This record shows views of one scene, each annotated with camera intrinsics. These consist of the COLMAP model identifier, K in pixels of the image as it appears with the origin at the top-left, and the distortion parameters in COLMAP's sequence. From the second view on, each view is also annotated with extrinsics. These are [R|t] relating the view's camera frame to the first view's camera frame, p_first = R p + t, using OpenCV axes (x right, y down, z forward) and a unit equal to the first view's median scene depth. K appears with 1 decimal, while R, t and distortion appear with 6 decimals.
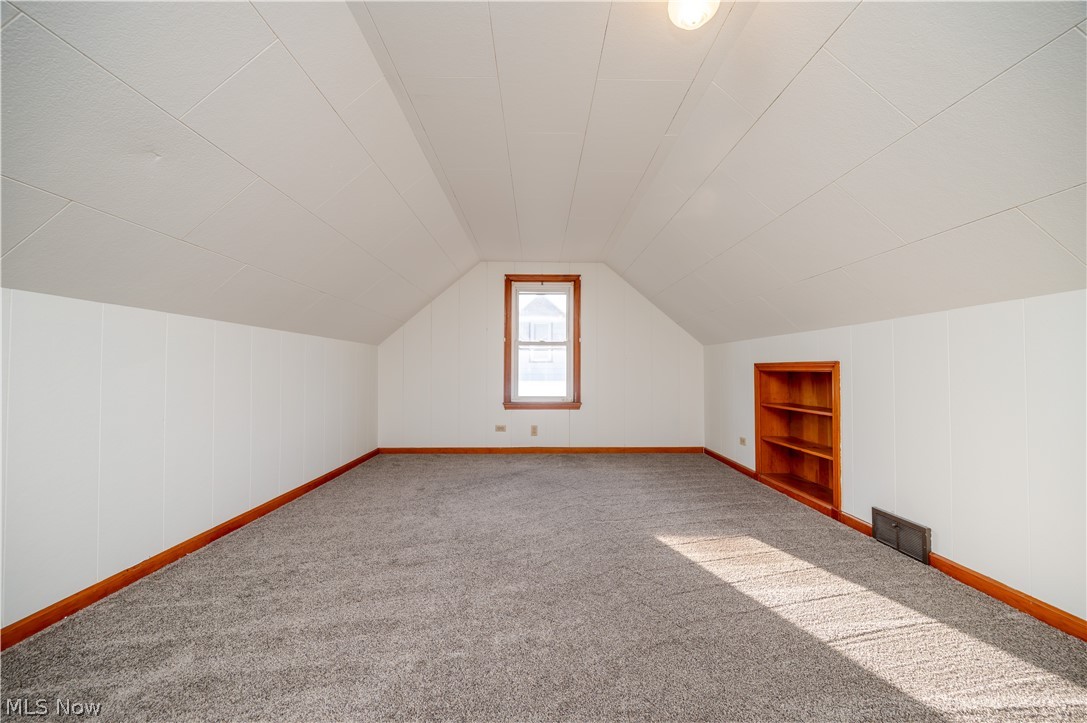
lens RADIAL K [[435.3, 0, 546.4], [0, 435.3, 363.9], [0, 0, 1]] dist [-0.000081, 0.000019]
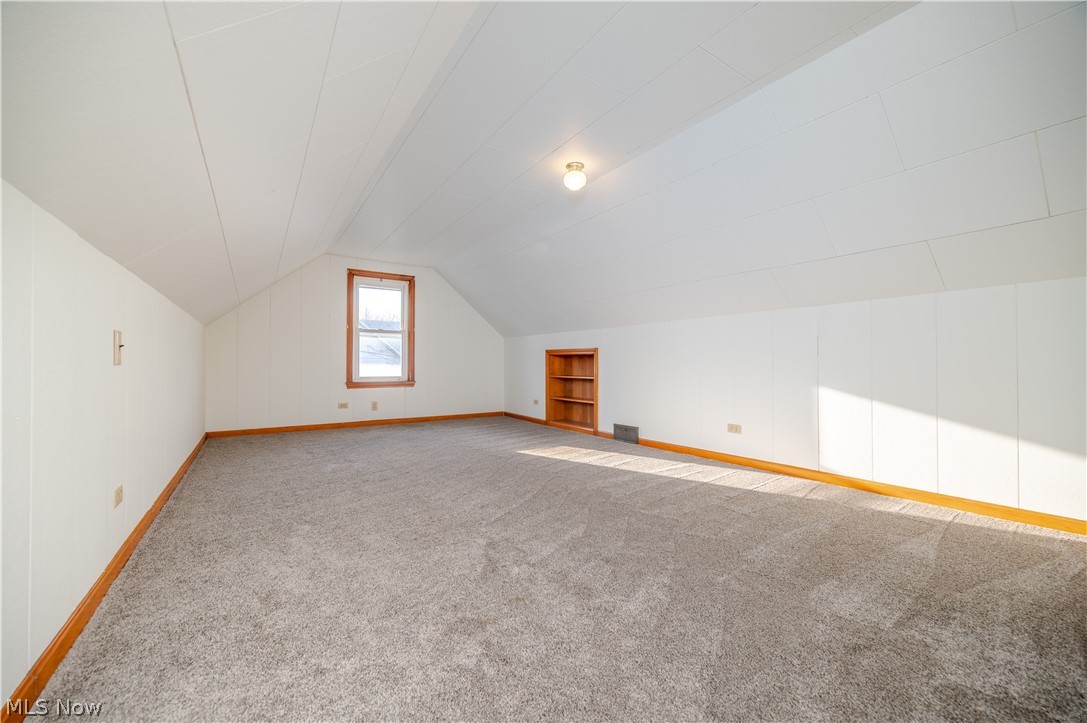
lens RADIAL K [[435.3, 0, 546.4], [0, 435.3, 363.9], [0, 0, 1]] dist [-0.000081, 0.000019]
pose [[0.834525, -0.000846, 0.550970, -0.287129], [-0.007388, 0.999892, 0.012726, 0.022525], [-0.550921, -0.014691, 0.834428, -0.223670]]
